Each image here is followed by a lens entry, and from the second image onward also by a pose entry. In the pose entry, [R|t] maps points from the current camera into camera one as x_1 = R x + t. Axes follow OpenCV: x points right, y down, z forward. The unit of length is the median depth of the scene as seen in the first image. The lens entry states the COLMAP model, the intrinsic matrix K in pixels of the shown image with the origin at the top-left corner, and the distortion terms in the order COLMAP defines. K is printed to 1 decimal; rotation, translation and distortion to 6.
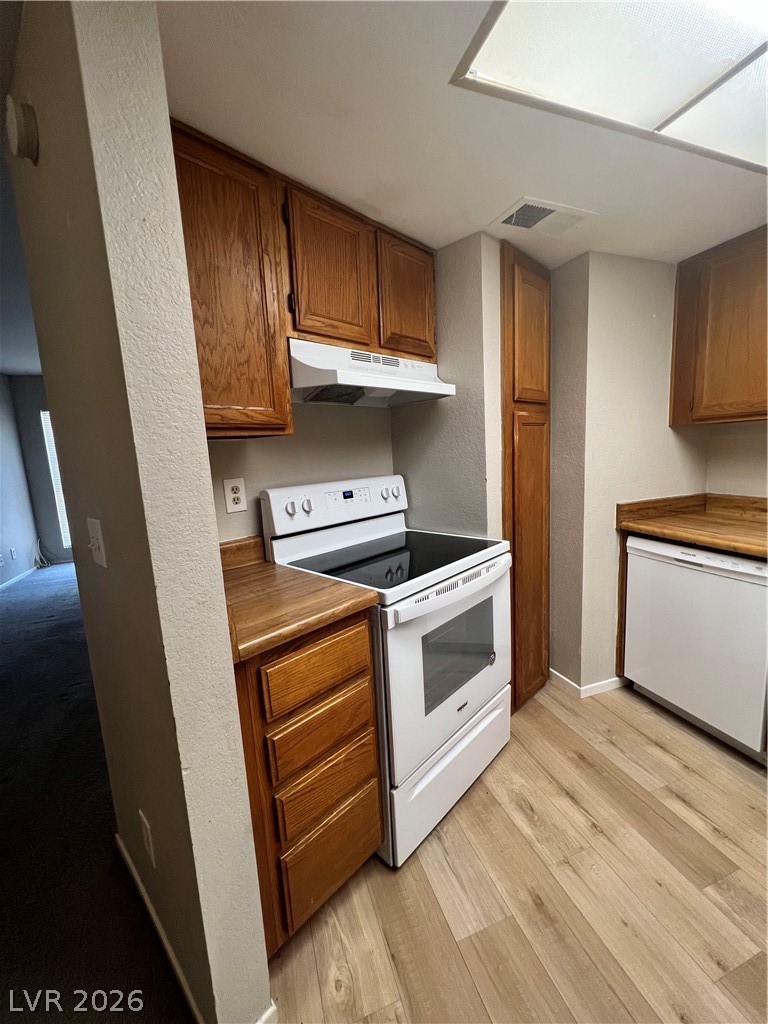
lens RADIAL K [[410.4, 0, 384.8], [0, 410.4, 512.0], [0, 0, 1]] dist [-0.004087, 0.001203]
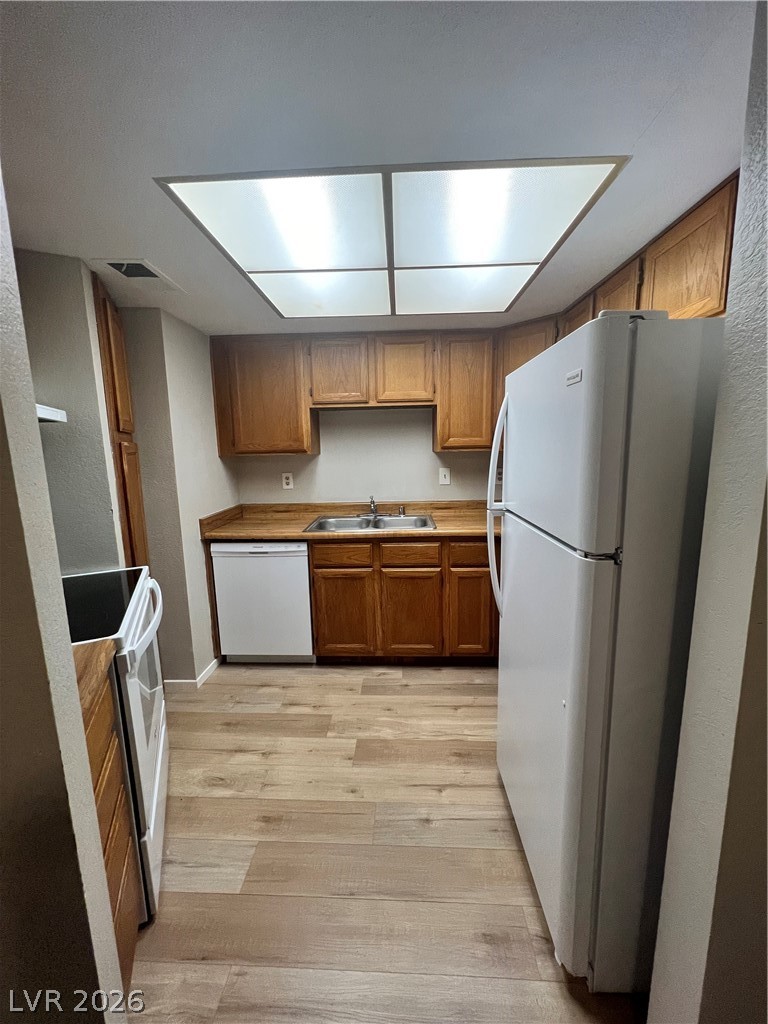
lens RADIAL K [[410.4, 0, 385.5], [0, 410.4, 512.8], [0, 0, 1]] dist [-0.004087, 0.001203]
pose [[0.374265, -0.108122, 0.920997, -0.421099], [0.137301, 0.988694, 0.060275, -0.042987], [-0.917101, 0.103895, 0.384879, 0.018965]]
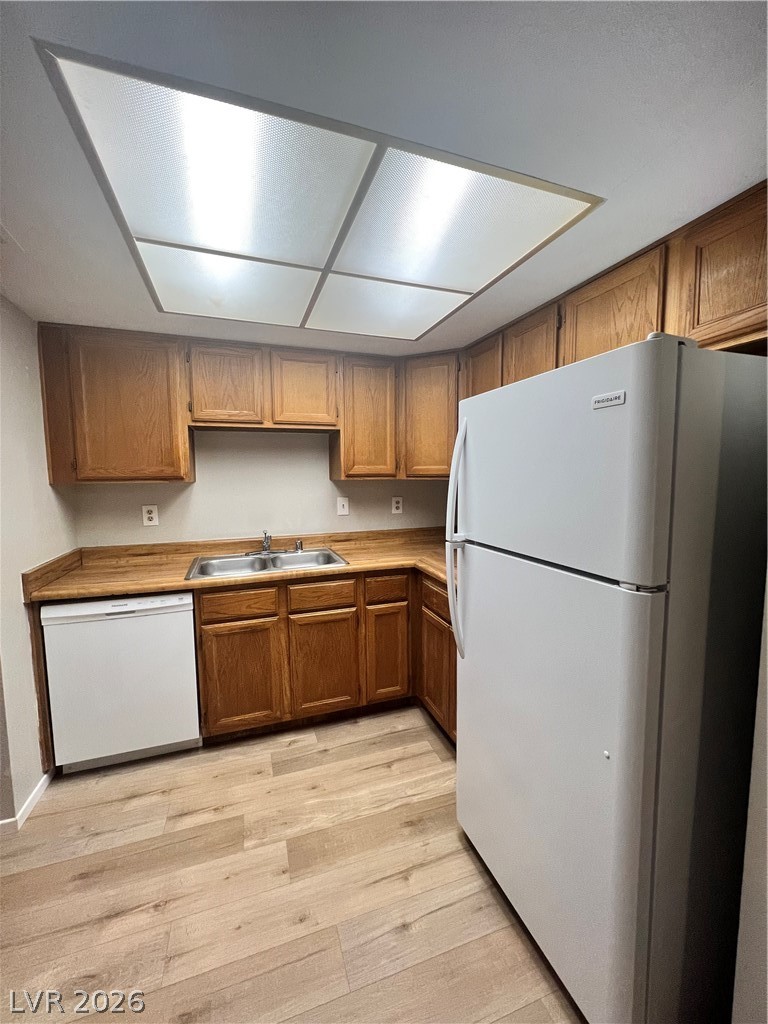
lens RADIAL K [[410.4, 0, 385.6], [0, 410.4, 512.5], [0, 0, 1]] dist [-0.004087, 0.001203]
pose [[0.002833, -0.045576, 0.998957, -0.328279], [0.154503, 0.986986, 0.044591, -0.080016], [-0.987988, 0.154215, 0.009837, 0.271039]]
